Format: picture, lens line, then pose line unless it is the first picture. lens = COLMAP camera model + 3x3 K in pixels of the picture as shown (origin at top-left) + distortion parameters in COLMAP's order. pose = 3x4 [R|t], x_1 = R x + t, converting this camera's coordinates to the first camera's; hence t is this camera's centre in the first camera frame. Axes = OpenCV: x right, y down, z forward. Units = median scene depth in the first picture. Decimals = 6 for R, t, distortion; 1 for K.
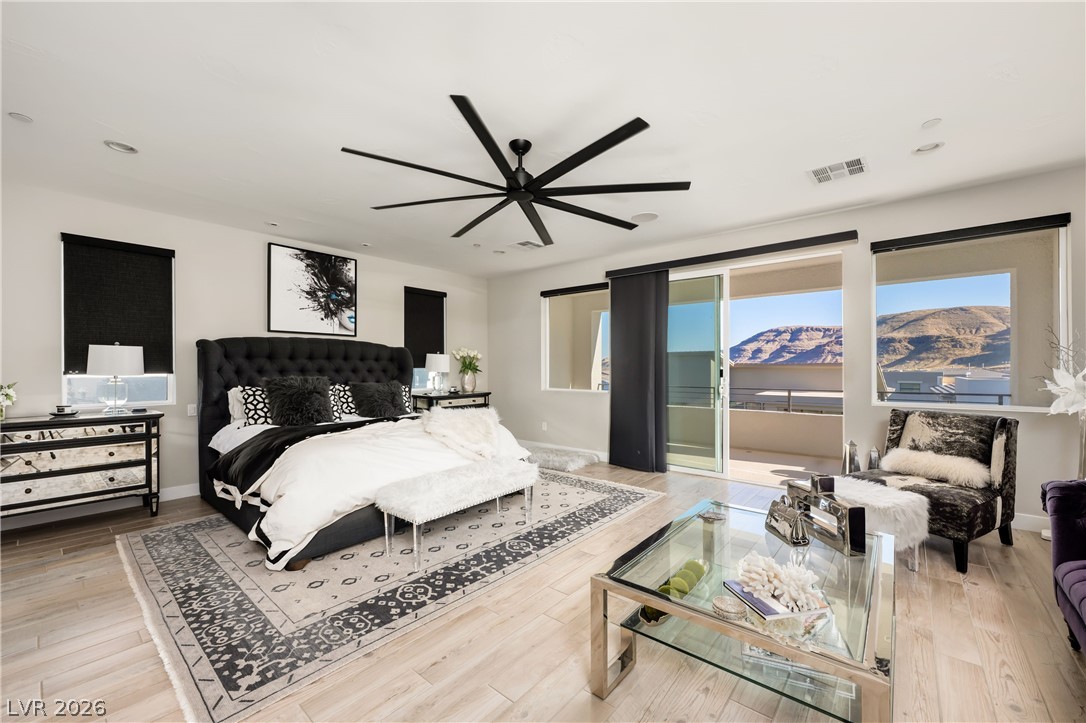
lens RADIAL K [[444.6, 0, 563.8], [0, 444.6, 365.9], [0, 0, 1]] dist [-0.000960, 0.000373]
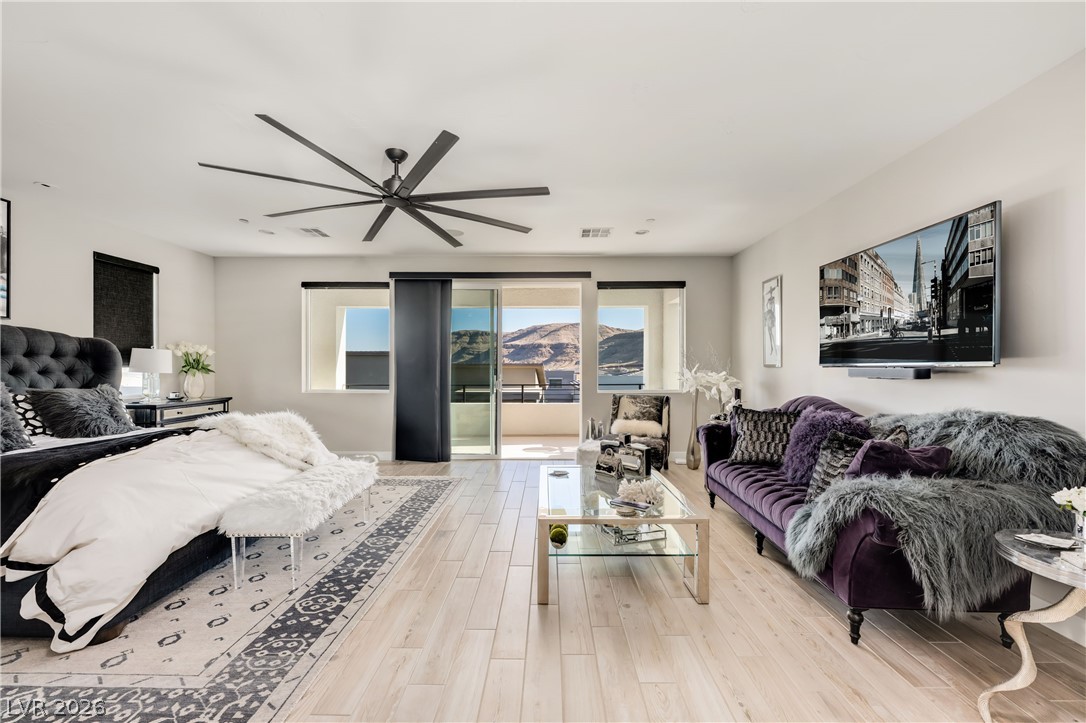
lens RADIAL K [[444.6, 0, 570.8], [0, 444.6, 370.7], [0, 0, 1]] dist [-0.000960, 0.000373]
pose [[0.749162, -0.004813, 0.662370, -0.414813], [-0.002788, 0.999942, 0.010420, 0.000953], [-0.662381, -0.009654, 0.749105, -0.047878]]
